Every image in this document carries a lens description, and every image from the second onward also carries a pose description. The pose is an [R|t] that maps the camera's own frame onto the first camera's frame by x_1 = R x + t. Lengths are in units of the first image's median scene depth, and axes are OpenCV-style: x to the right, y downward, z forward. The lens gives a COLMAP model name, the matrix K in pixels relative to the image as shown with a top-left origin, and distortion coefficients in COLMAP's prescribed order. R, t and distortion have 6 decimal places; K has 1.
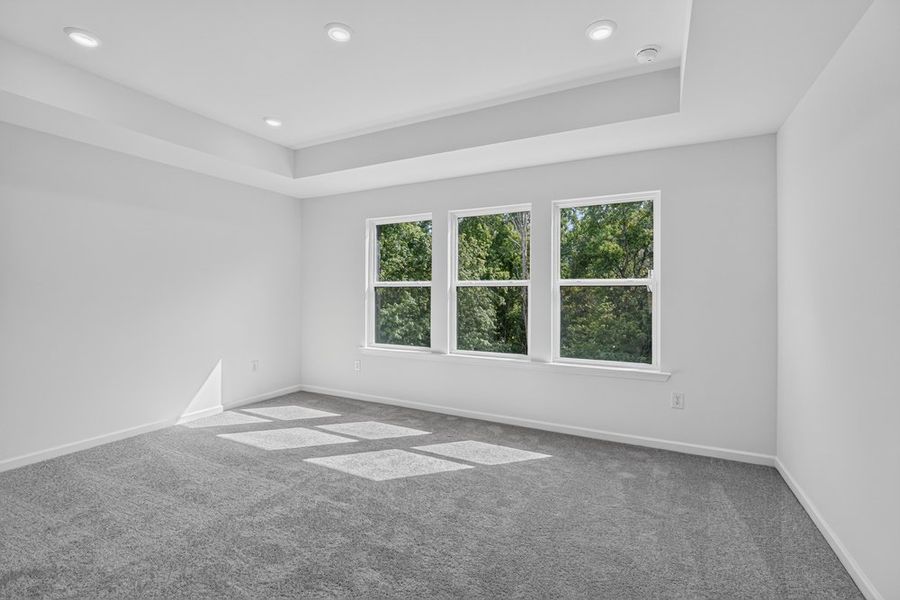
lens RADIAL K [[399.1, 0, 449.0], [0, 399.1, 294.4], [0, 0, 1]] dist [-0.013558, 0.005975]
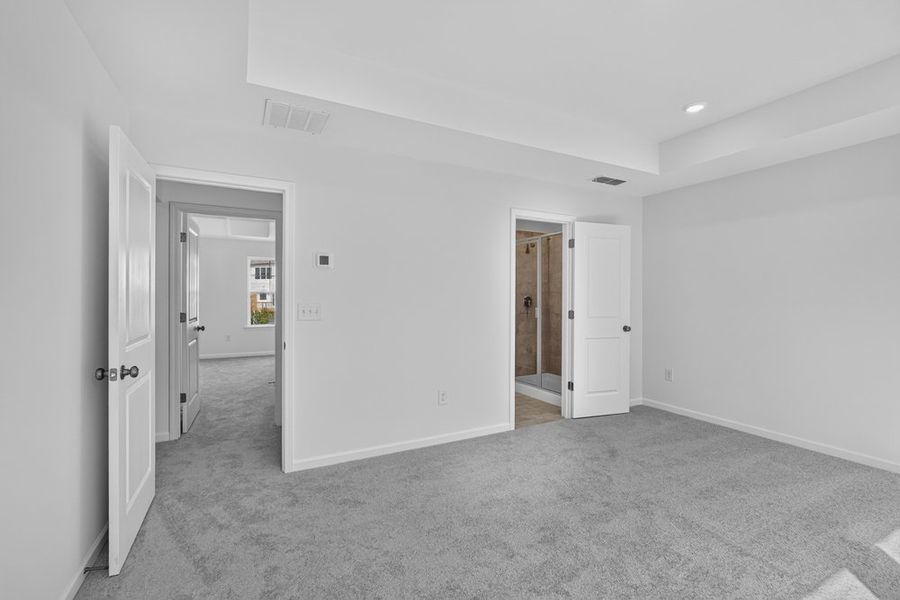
lens RADIAL K [[399.1, 0, 451.8], [0, 399.1, 299.5], [0, 0, 1]] dist [-0.013558, 0.005975]
pose [[-0.576290, -0.002191, -0.817243, 0.598816], [-0.008991, 0.999953, 0.003659, 0.001201], [0.817196, 0.009456, -0.576282, 1.043107]]
